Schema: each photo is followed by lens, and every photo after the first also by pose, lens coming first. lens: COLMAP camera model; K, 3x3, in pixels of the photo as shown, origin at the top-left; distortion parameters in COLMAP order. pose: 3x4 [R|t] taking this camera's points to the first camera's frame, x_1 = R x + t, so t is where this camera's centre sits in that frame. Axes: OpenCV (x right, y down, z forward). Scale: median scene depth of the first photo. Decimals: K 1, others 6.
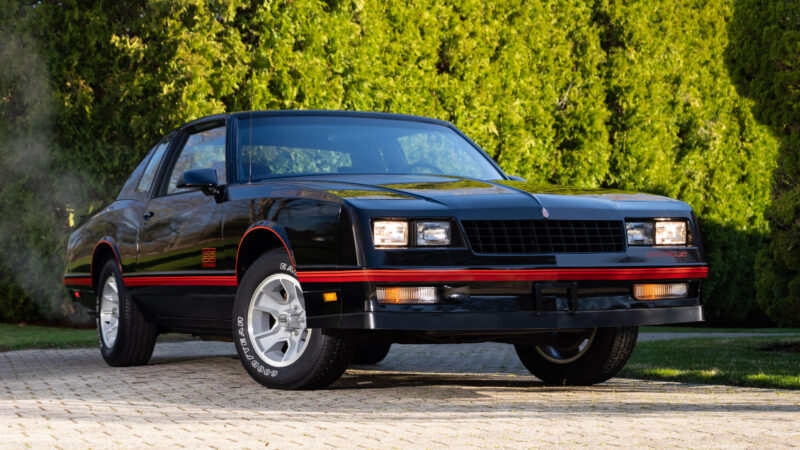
lens RADIAL K [[1872.0, 0, 396.5], [0, 1872.0, 204.3], [0, 0, 1]] dist [0.020680, -0.306611]
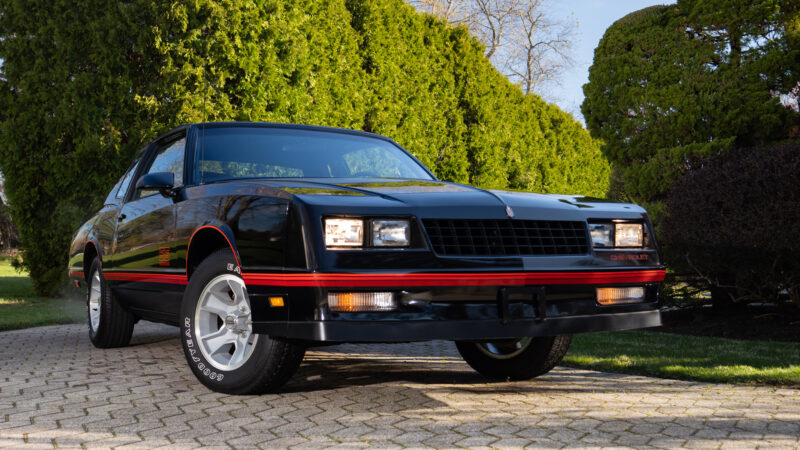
lens RADIAL K [[1009.2, 0, 400.0], [0, 1009.2, 225.0], [0, 0, 1]] dist [0.000575, -0.003482]
pose [[0.997692, 0.008339, 0.067391, -0.004911], [-0.008413, 0.999964, 0.000818, 0.006127], [-0.067382, -0.001383, 0.997726, 0.279099]]
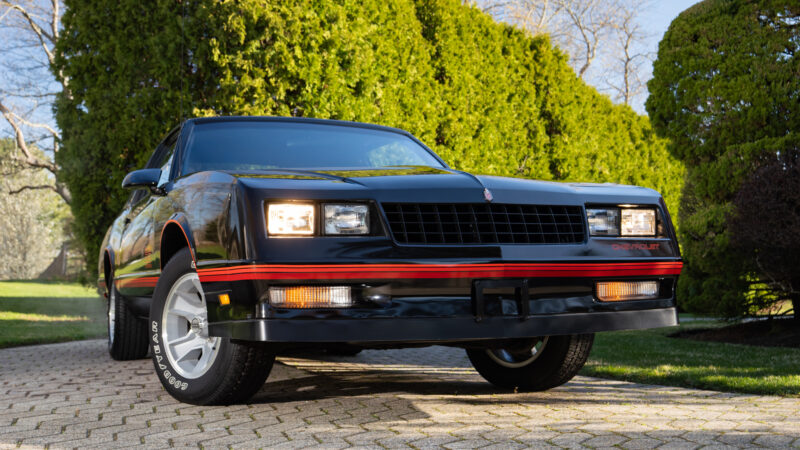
lens RADIAL K [[1009.2, 0, 400.0], [0, 1009.2, 225.0], [0, 0, 1]] dist [0.000575, -0.003482]
pose [[0.999401, -0.006634, -0.033972, 0.031050], [0.005972, 0.999791, -0.019549, 0.014446], [0.034094, 0.019334, 0.999232, 0.311080]]
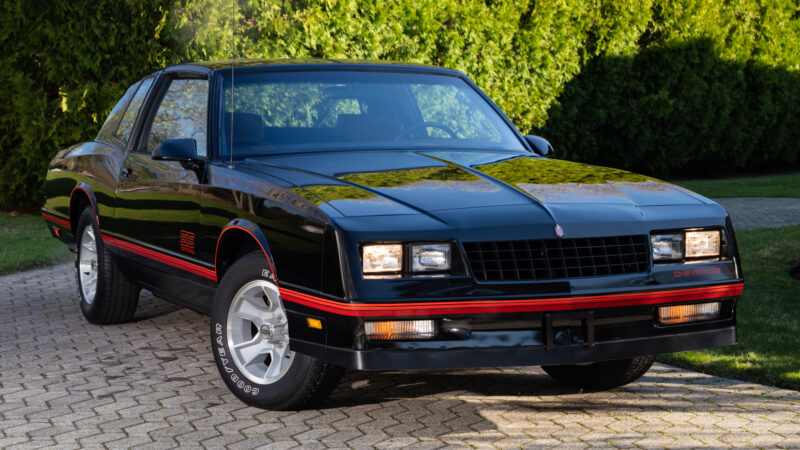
lens RADIAL K [[1942.1, 0, 400.0], [0, 1942.1, 225.0], [0, 0, 1]] dist [0.033218, -0.472257]
pose [[0.999802, 0.009921, -0.017236, 0.011279], [-0.007770, 0.992667, 0.120628, -0.059778], [0.018307, -0.120470, 0.992548, 0.051726]]
